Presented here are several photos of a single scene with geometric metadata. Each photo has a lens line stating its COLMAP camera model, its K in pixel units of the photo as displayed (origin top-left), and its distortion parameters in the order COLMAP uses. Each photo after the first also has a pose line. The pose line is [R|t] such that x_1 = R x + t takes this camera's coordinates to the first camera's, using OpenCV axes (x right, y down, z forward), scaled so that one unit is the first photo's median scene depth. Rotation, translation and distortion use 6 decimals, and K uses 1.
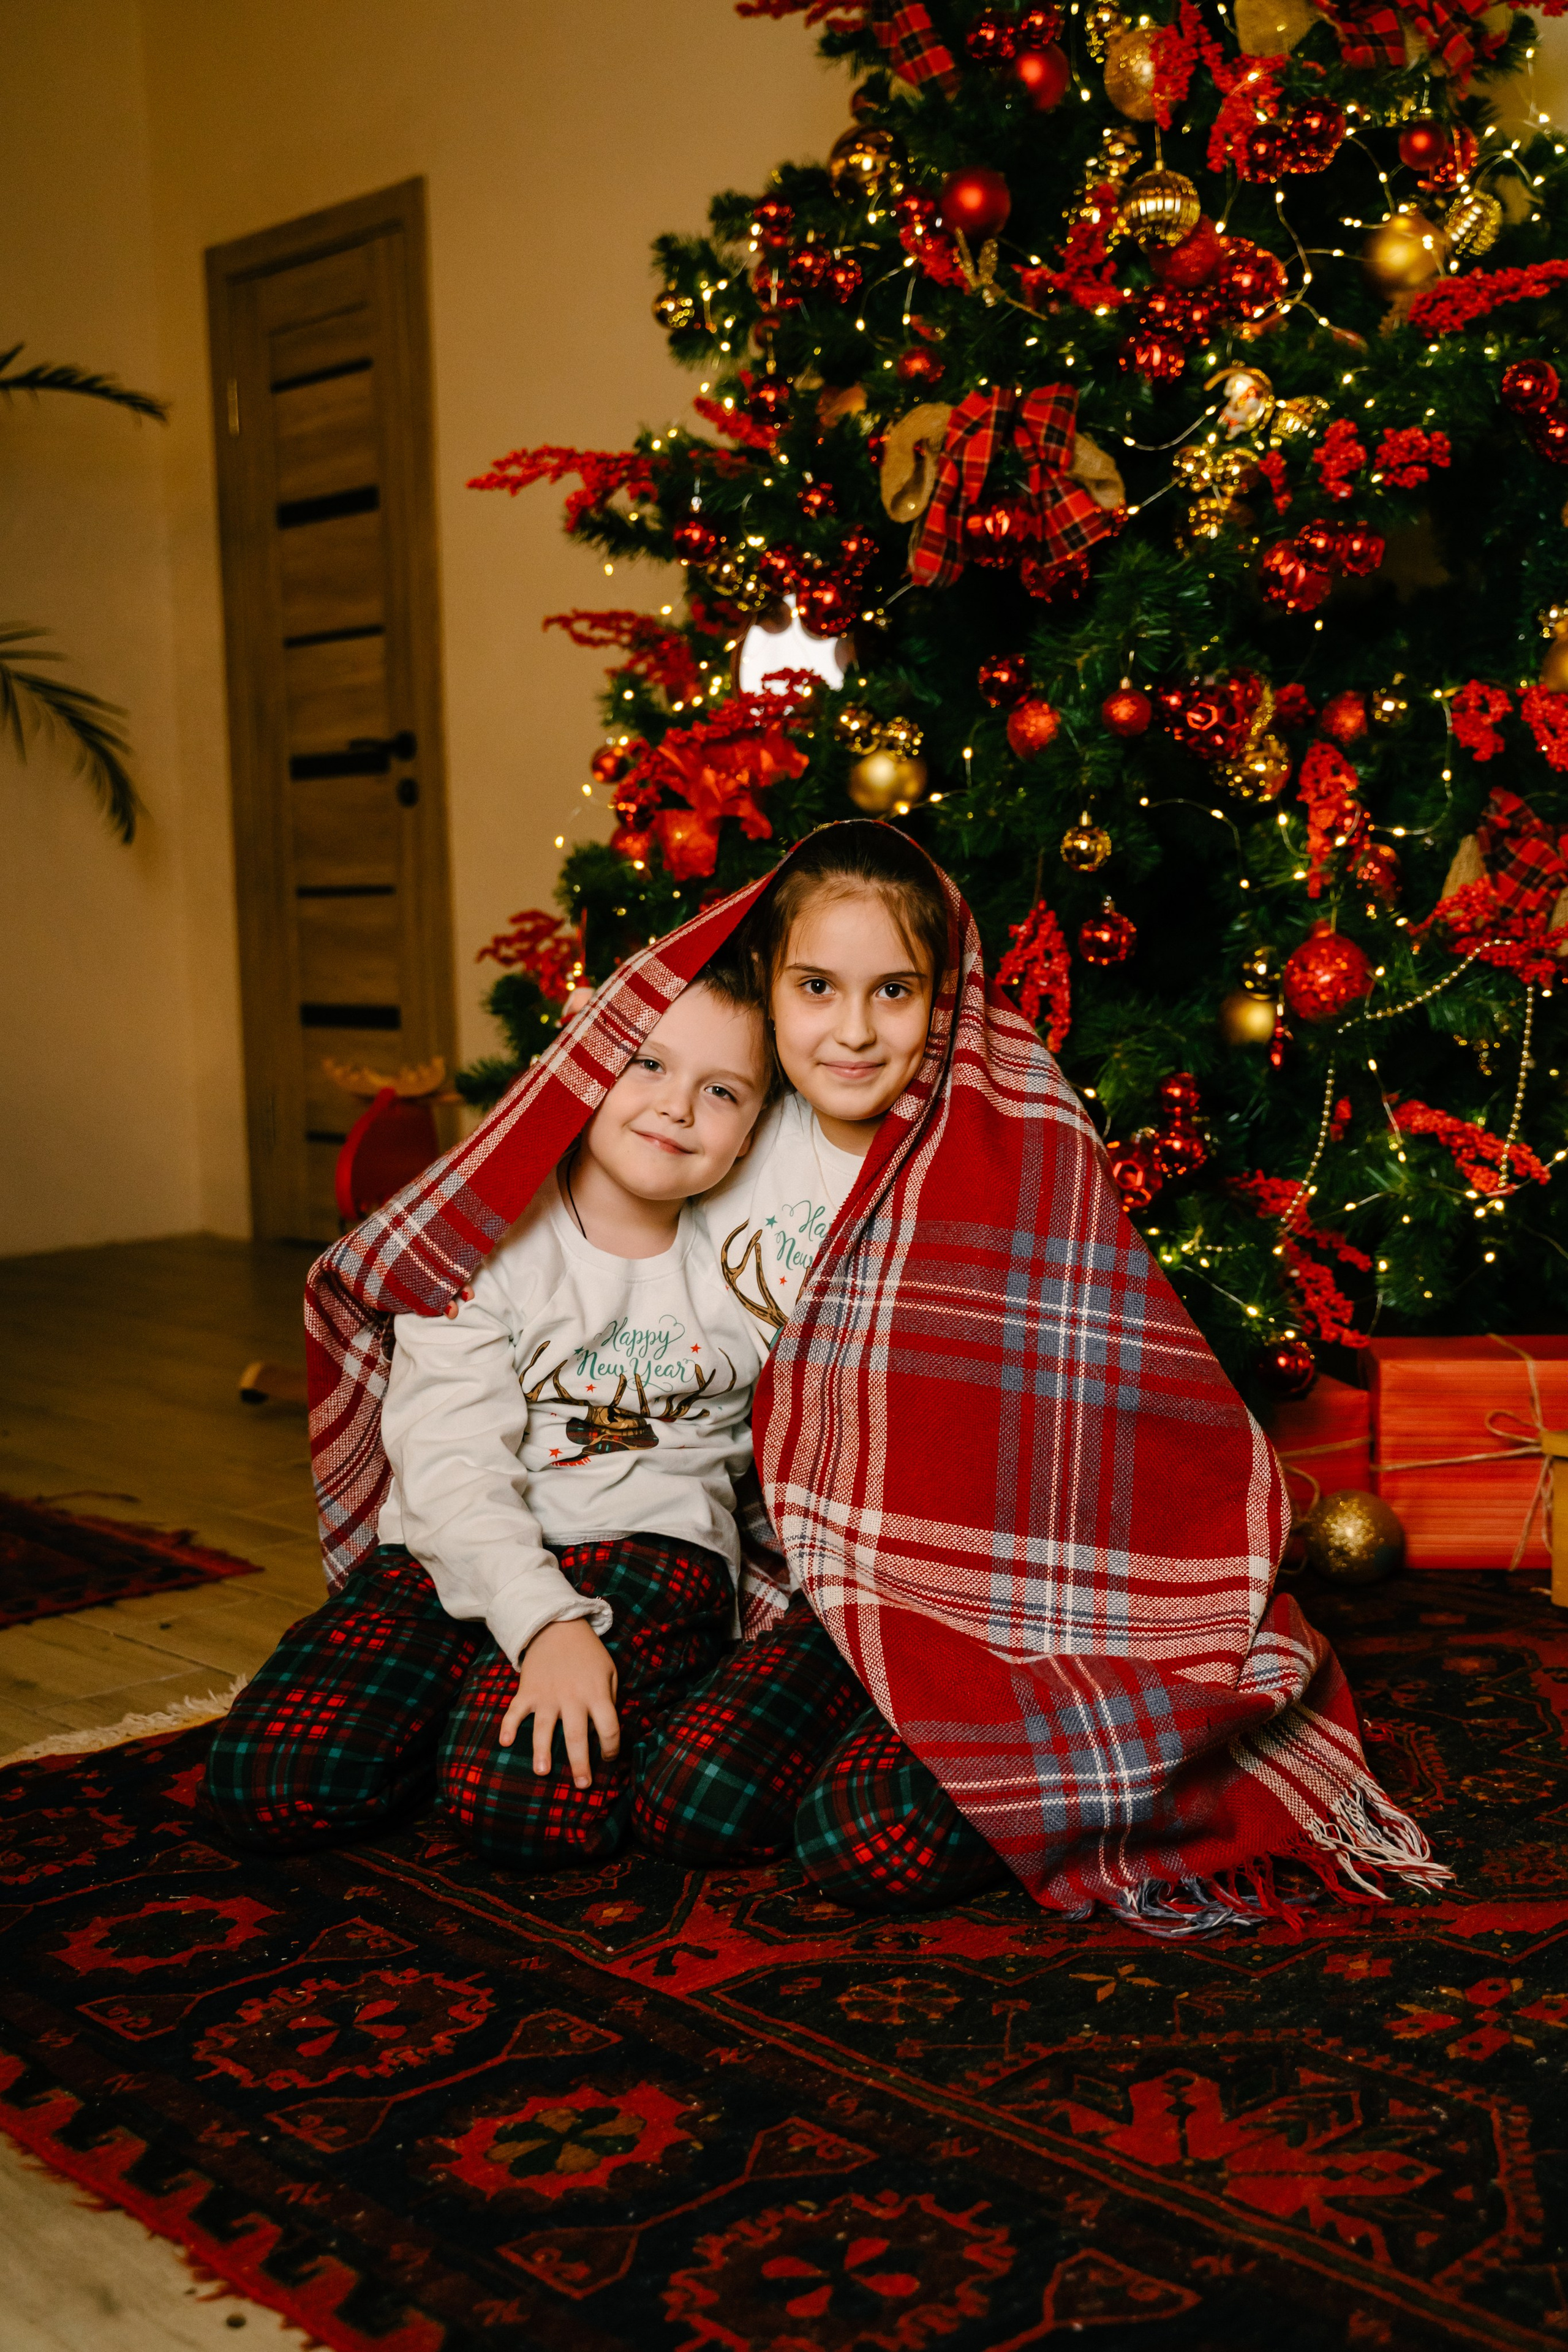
lens RADIAL K [[2788.0, 0, 767.1], [0, 2788.0, 1184.3], [0, 0, 1]] dist [0.040921, 0.000000]
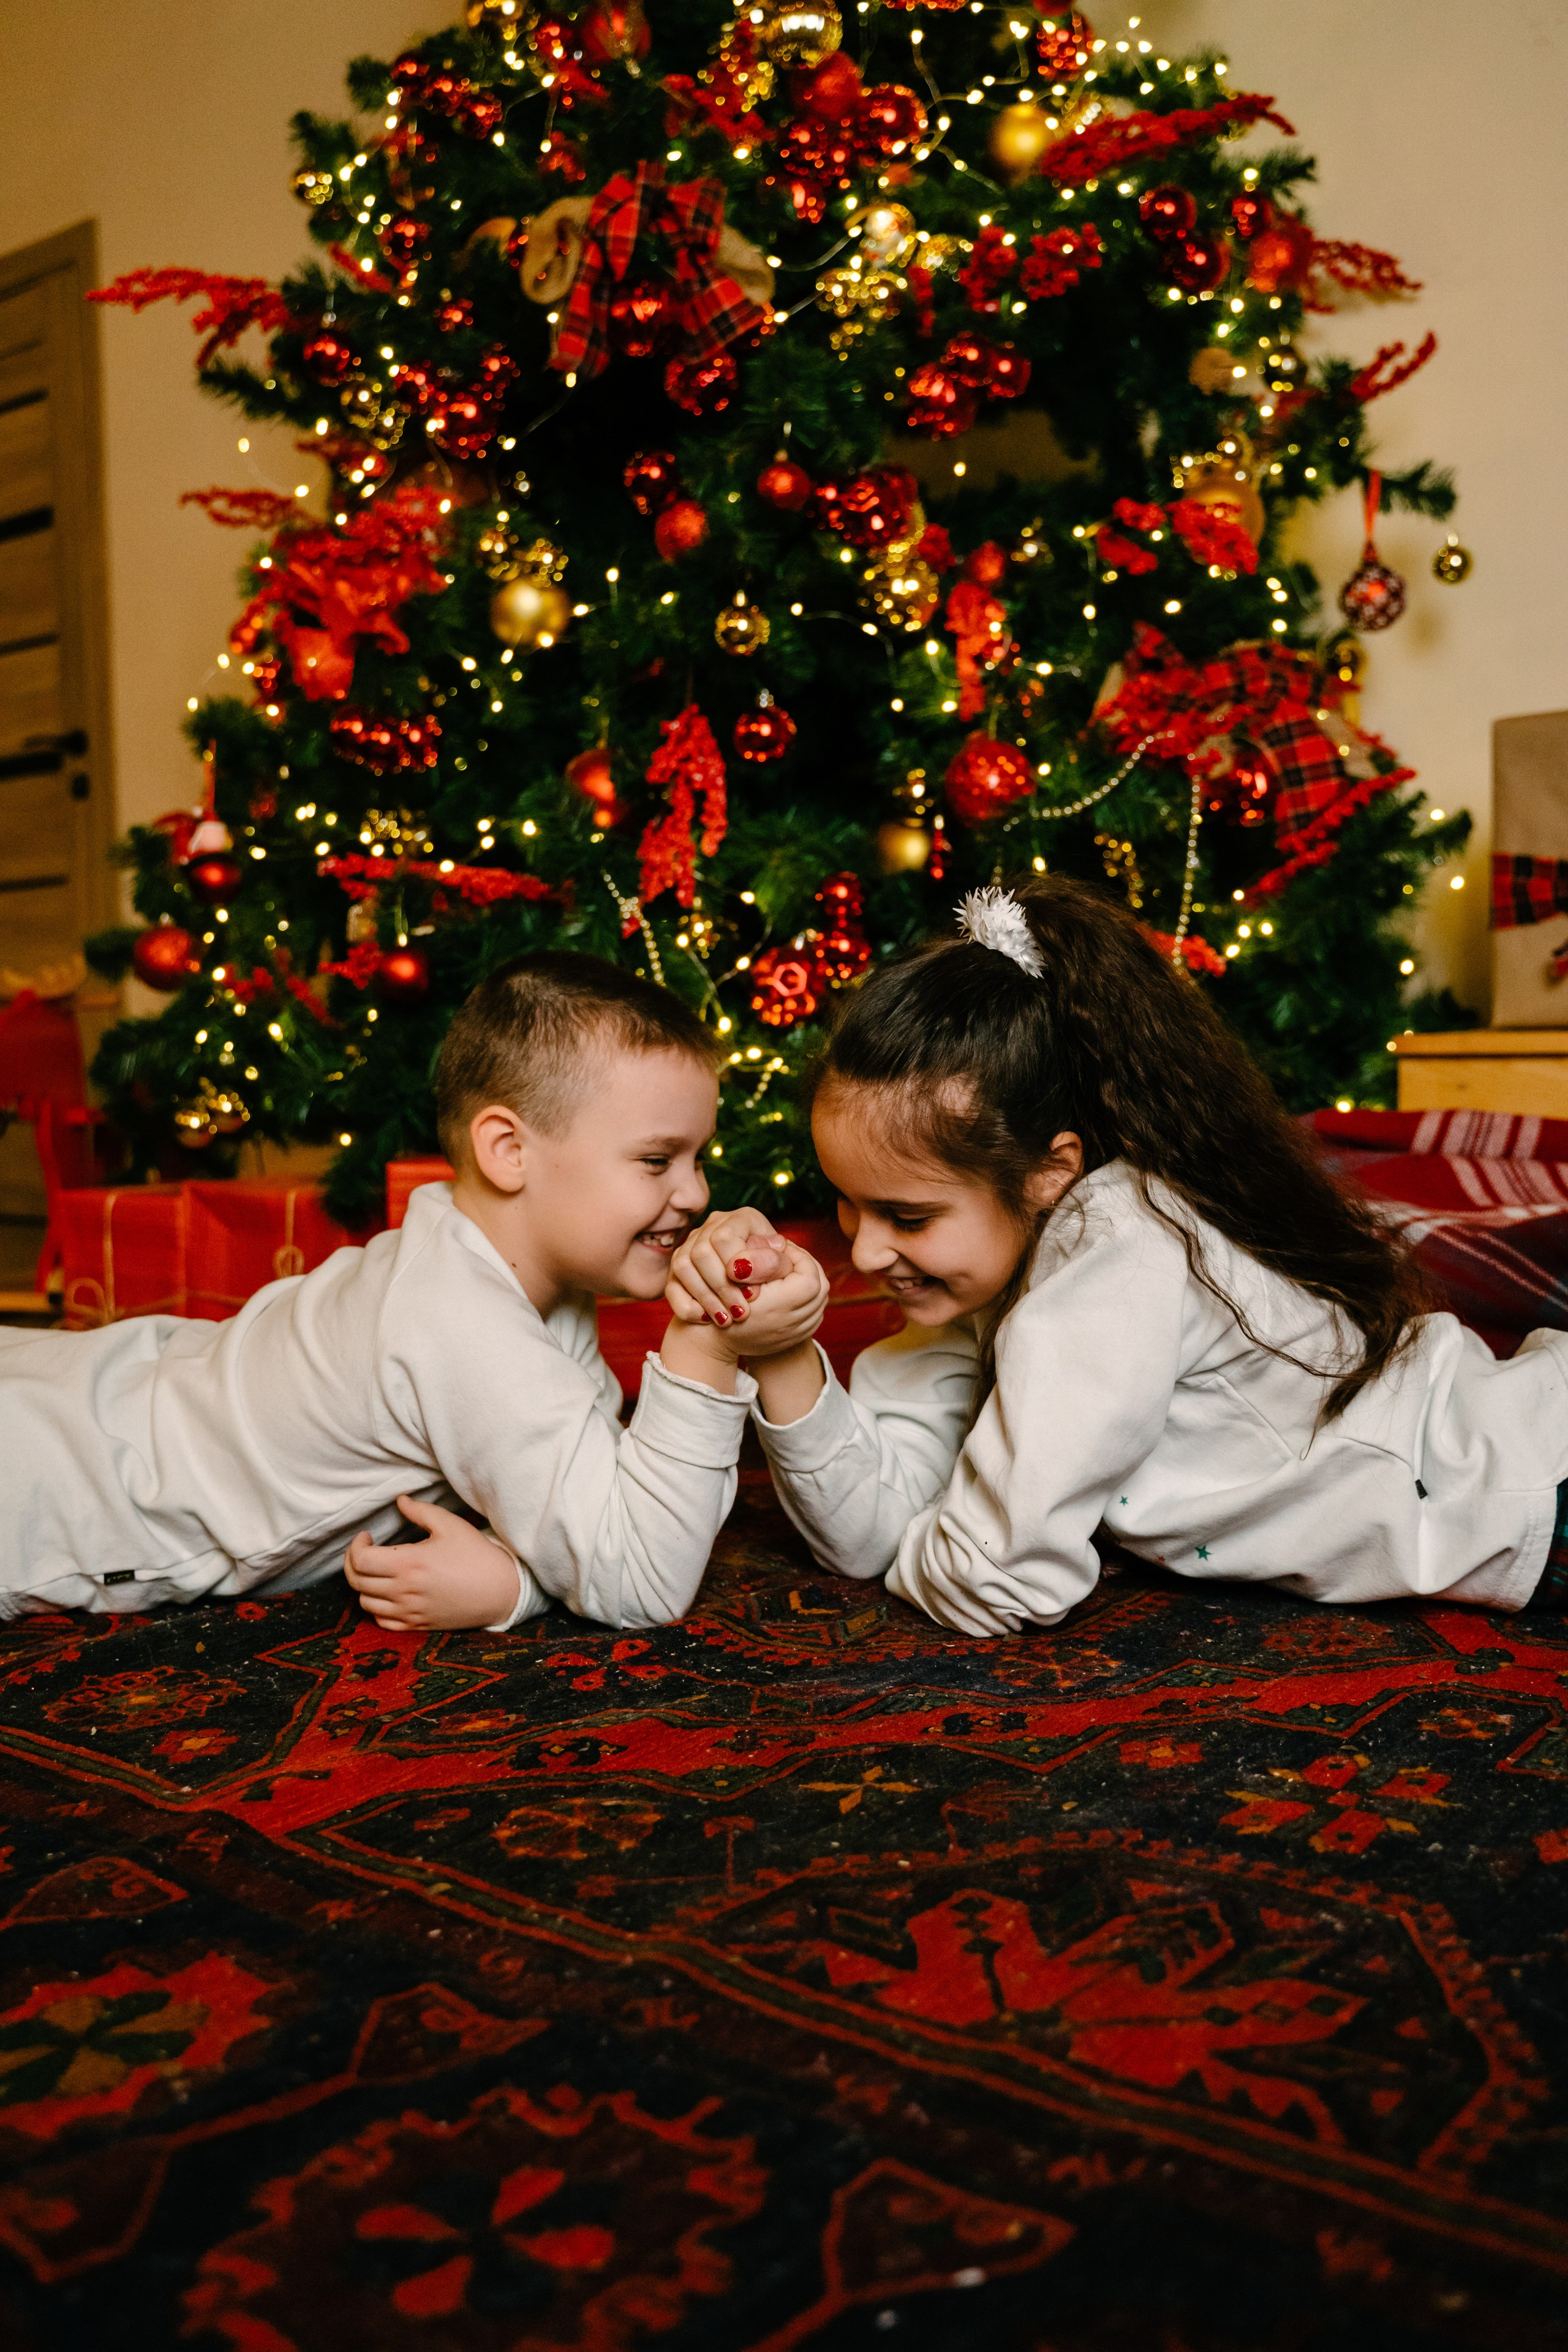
lens RADIAL K [[2183.6, 0, 768.1], [0, 2183.6, 1196.0], [0, 0, 1]] dist [-0.040907, 0.000000]
pose [[0.988278, -0.010774, 0.152282, 0.007558], [0.015995, 0.999324, -0.033100, 0.089563], [-0.151822, 0.035148, 0.987783, 0.259593]]
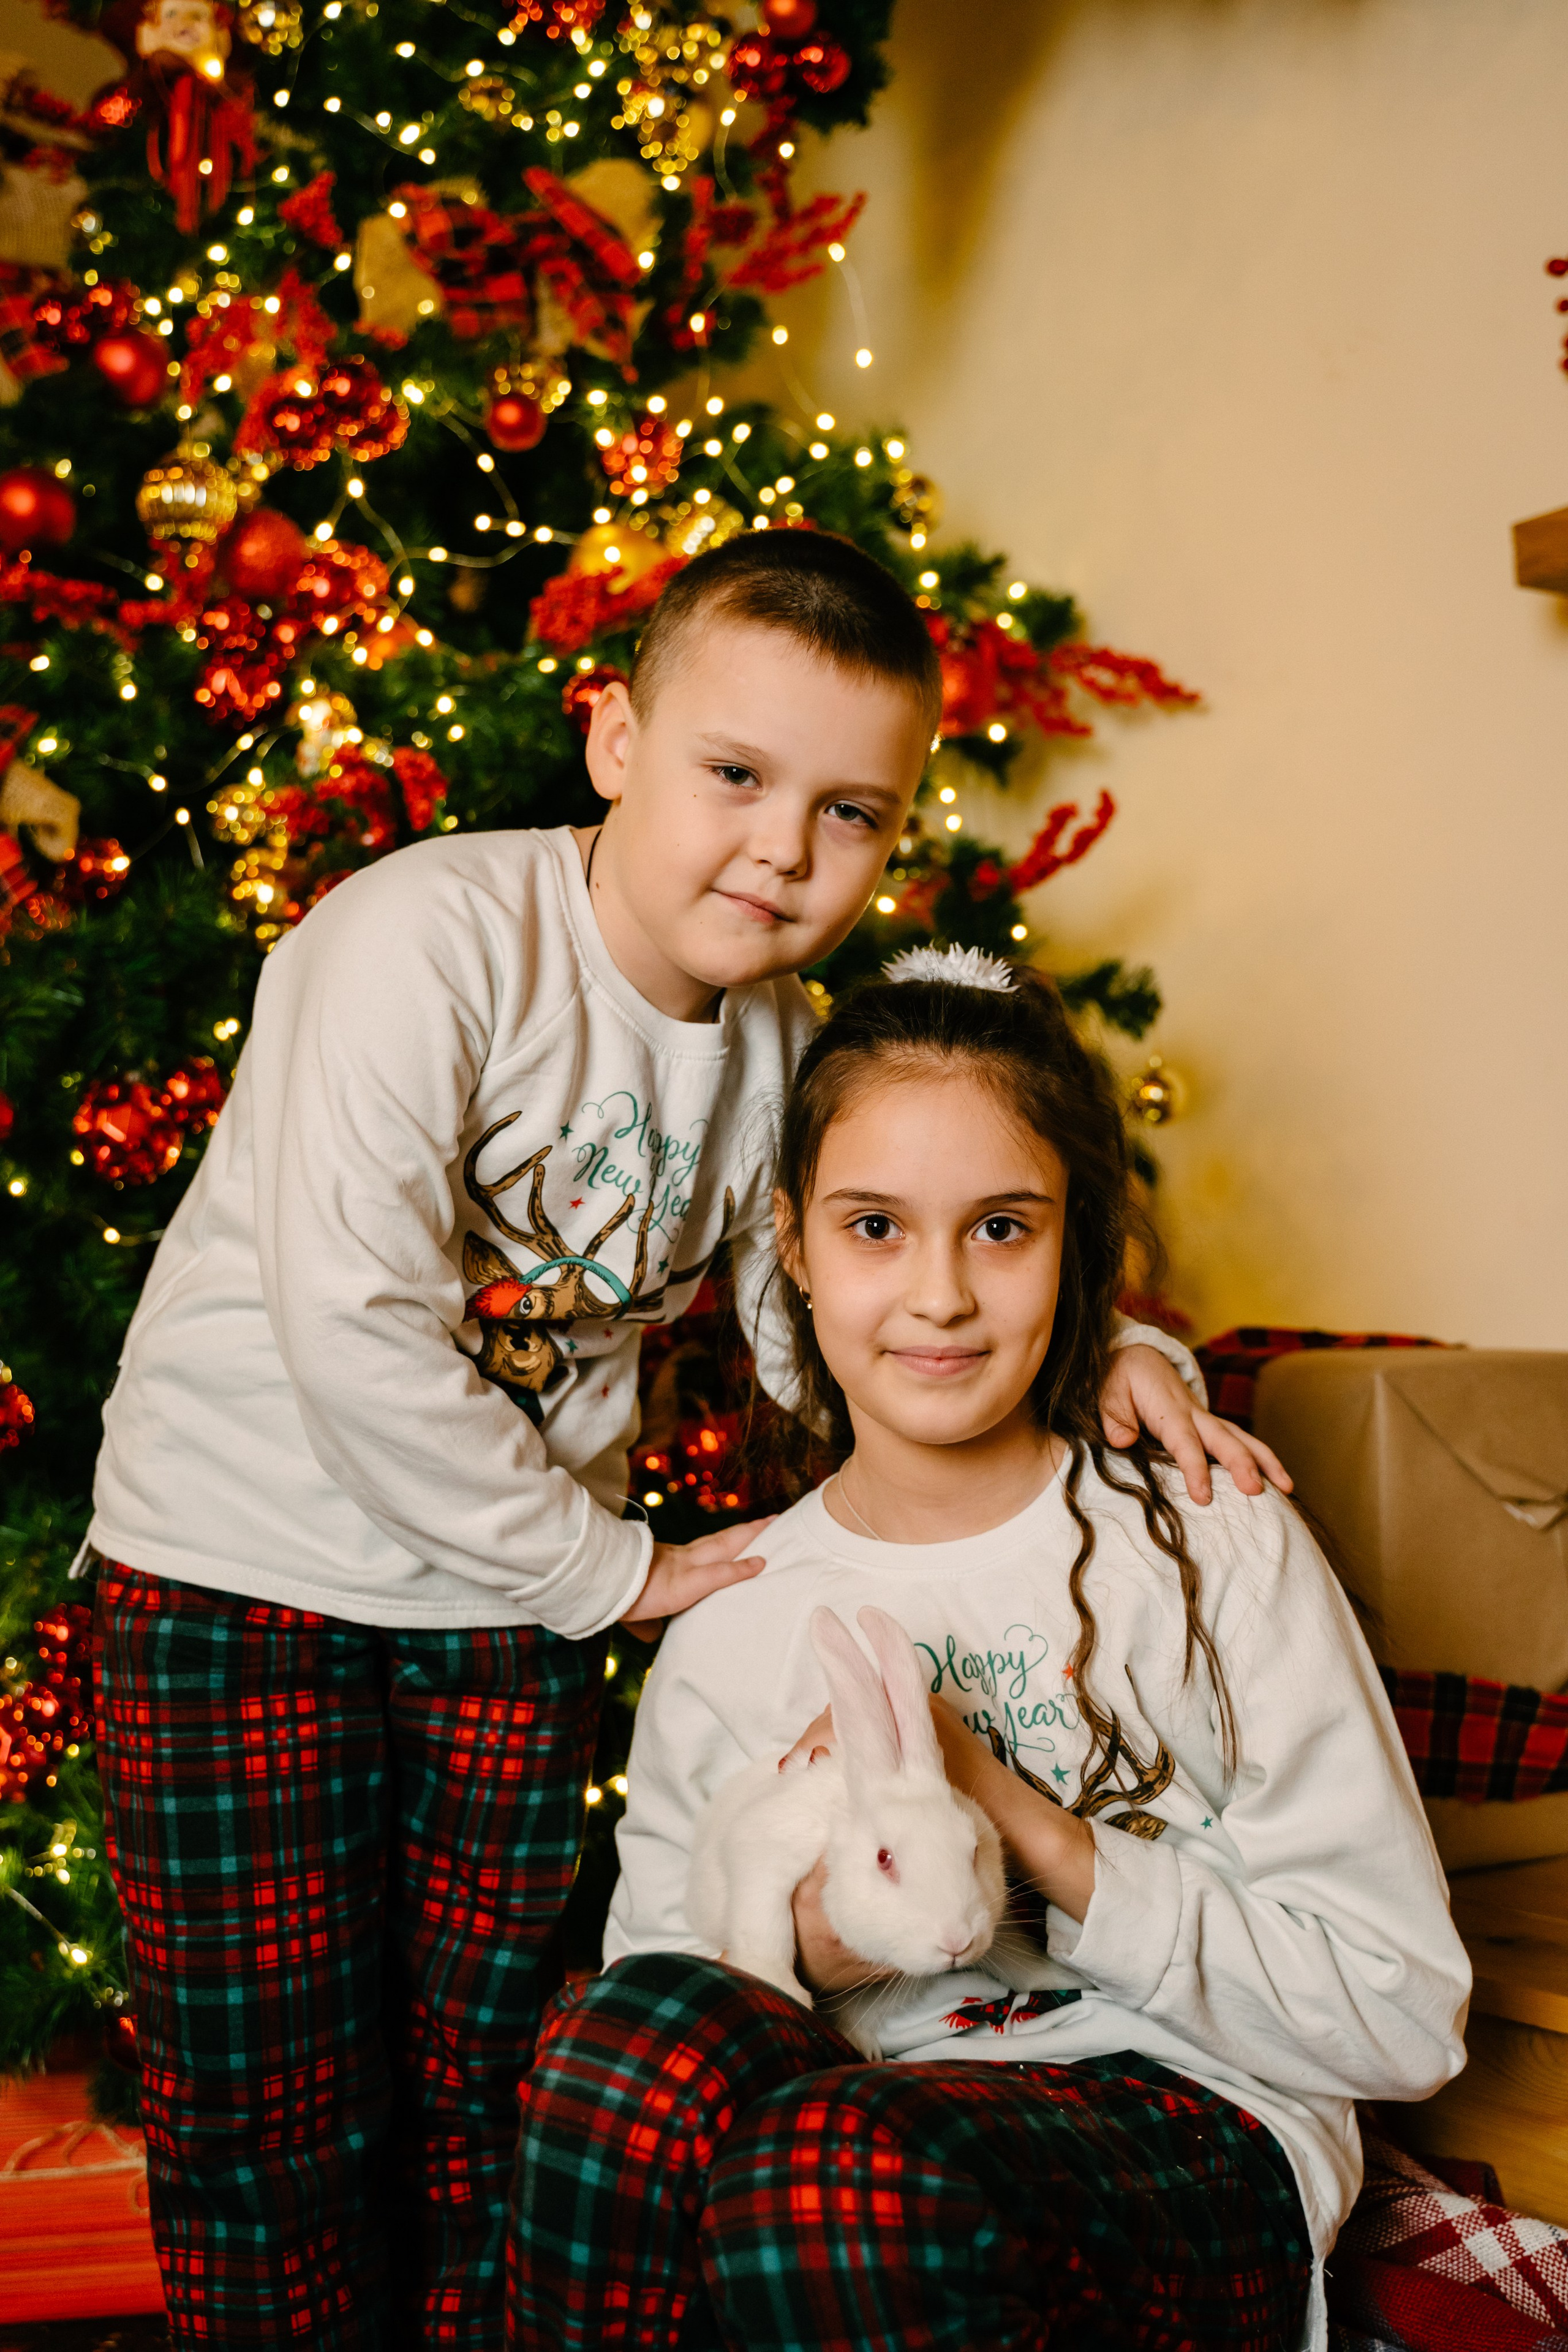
lens RADIAL K [[2496.0, 0, 783.7], [0, 2496.0, 1173.0], [0, 0, 1]] dist [-0.003034, 0.000000]
pose [[0.994682, 0.002447, -0.102963, 0.380374], [-0.018017, 0.988436, -0.150561, -0.054166], [0.101404, 0.151616, 0.983224, 0.345324]]
